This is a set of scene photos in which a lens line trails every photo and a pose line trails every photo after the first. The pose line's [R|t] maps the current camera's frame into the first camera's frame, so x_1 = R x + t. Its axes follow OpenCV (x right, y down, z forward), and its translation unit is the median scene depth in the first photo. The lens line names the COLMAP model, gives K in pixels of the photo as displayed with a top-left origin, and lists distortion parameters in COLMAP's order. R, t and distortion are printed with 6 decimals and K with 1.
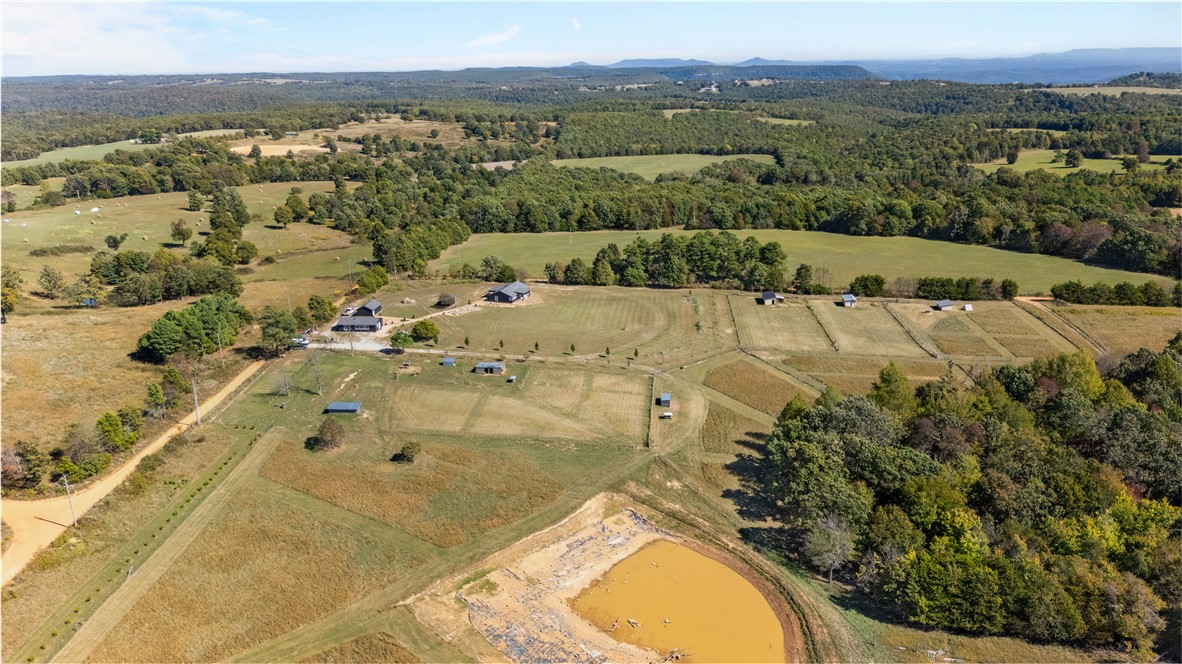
lens RADIAL K [[865.6, 0, 596.9], [0, 865.6, 339.0], [0, 0, 1]] dist [0.074100, -0.073643]
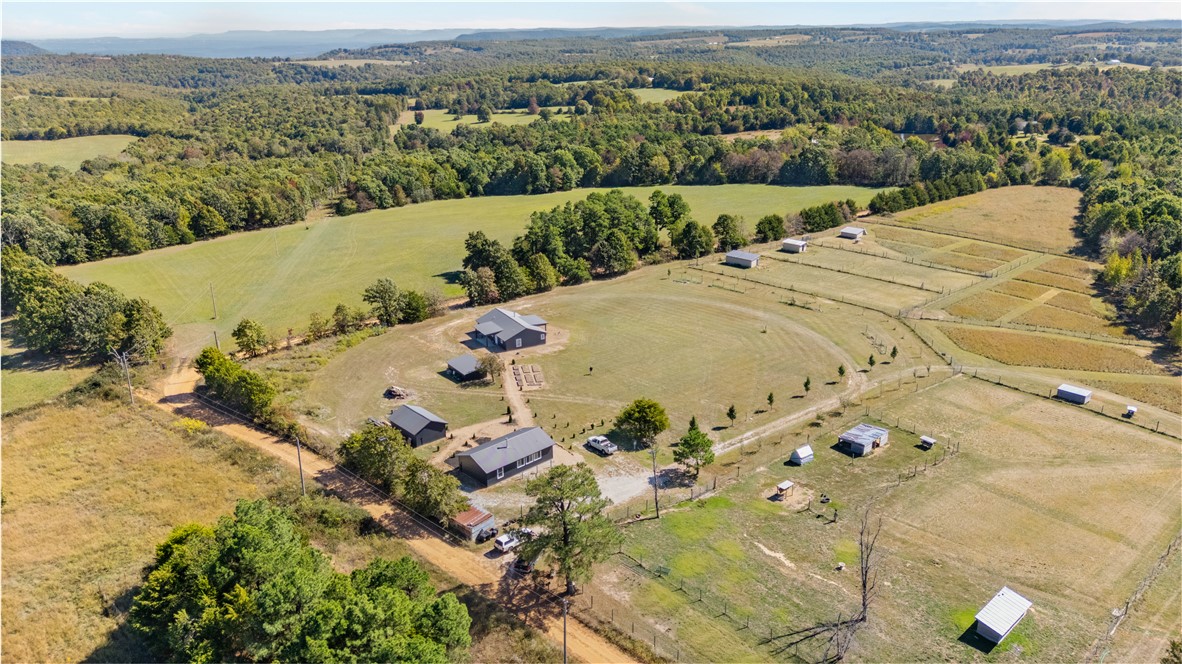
lens RADIAL K [[865.6, 0, 596.9], [0, 865.6, 339.0], [0, 0, 1]] dist [0.074100, -0.073643]
pose [[0.658392, -0.242797, 0.712439, -0.444232], [0.228562, 0.966339, 0.118102, -0.095637], [-0.717133, 0.085079, 0.691724, 0.530018]]
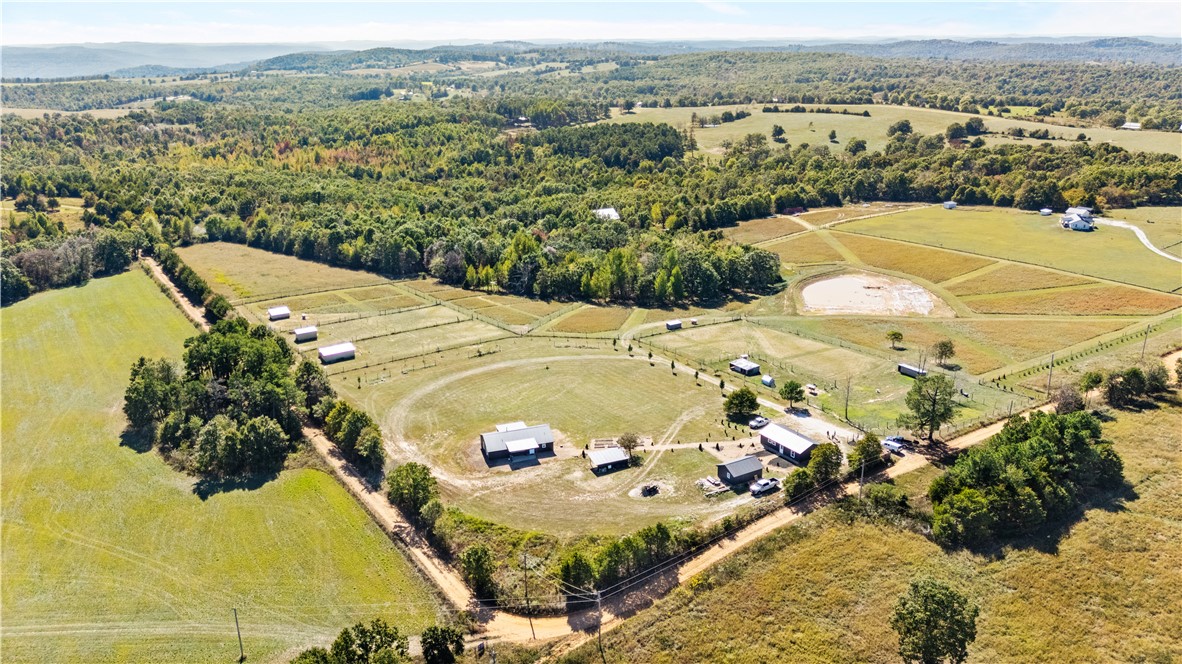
lens RADIAL K [[865.6, 0, 596.9], [0, 865.6, 339.0], [0, 0, 1]] dist [0.074100, -0.073643]
pose [[-0.610683, -0.234494, 0.756359, -0.552296], [0.266676, 0.838458, 0.475261, -0.366443], [-0.745621, 0.491936, -0.449498, 1.117555]]
